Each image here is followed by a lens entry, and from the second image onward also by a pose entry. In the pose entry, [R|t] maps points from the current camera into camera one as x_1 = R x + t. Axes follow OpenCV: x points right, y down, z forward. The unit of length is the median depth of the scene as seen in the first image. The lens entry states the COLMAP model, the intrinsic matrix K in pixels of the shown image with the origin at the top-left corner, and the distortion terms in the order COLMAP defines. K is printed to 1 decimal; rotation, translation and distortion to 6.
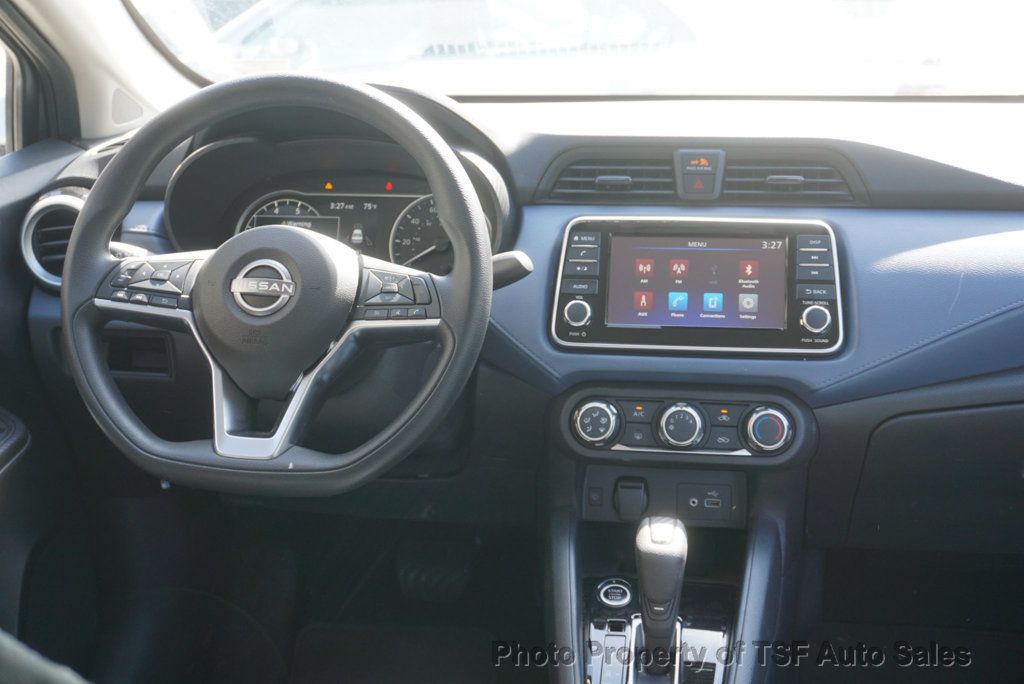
lens RADIAL K [[1257.8, 0, 512.5], [0, 1257.8, 328.1], [0, 0, 1]] dist [0.101748, 0.000159]
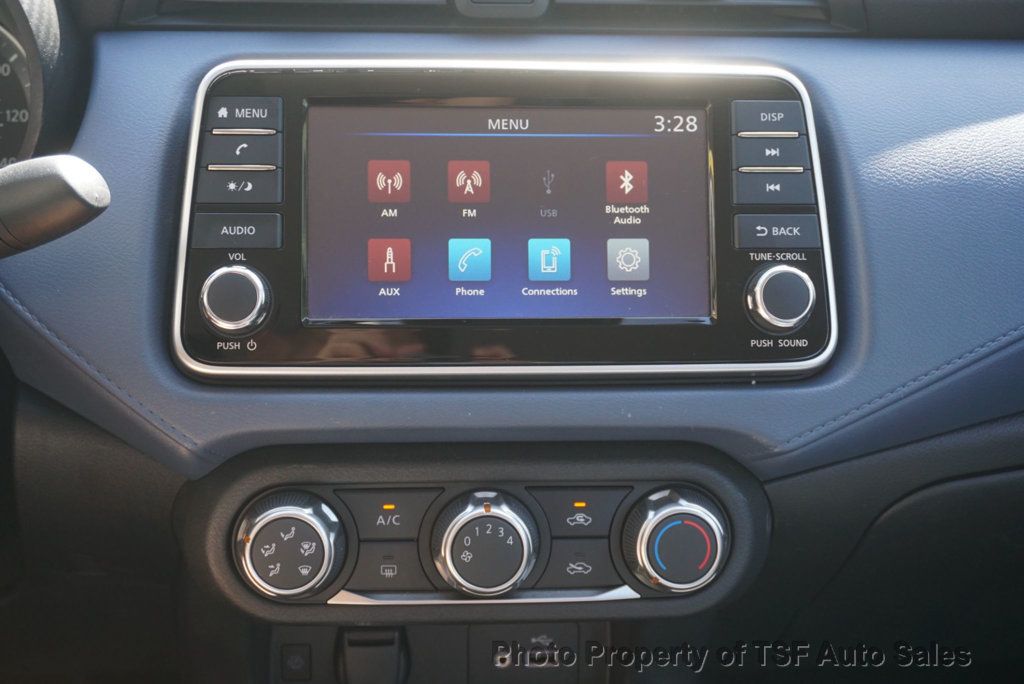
lens RADIAL K [[1428.9, 0, 512.0], [0, 1428.9, 342.0], [0, 0, 1]] dist [0.013614, -0.014104]
pose [[0.976007, -0.051536, 0.211552, 0.040905], [0.024388, 0.991346, 0.128988, -0.056194], [-0.216369, -0.120734, 0.968818, 0.523043]]
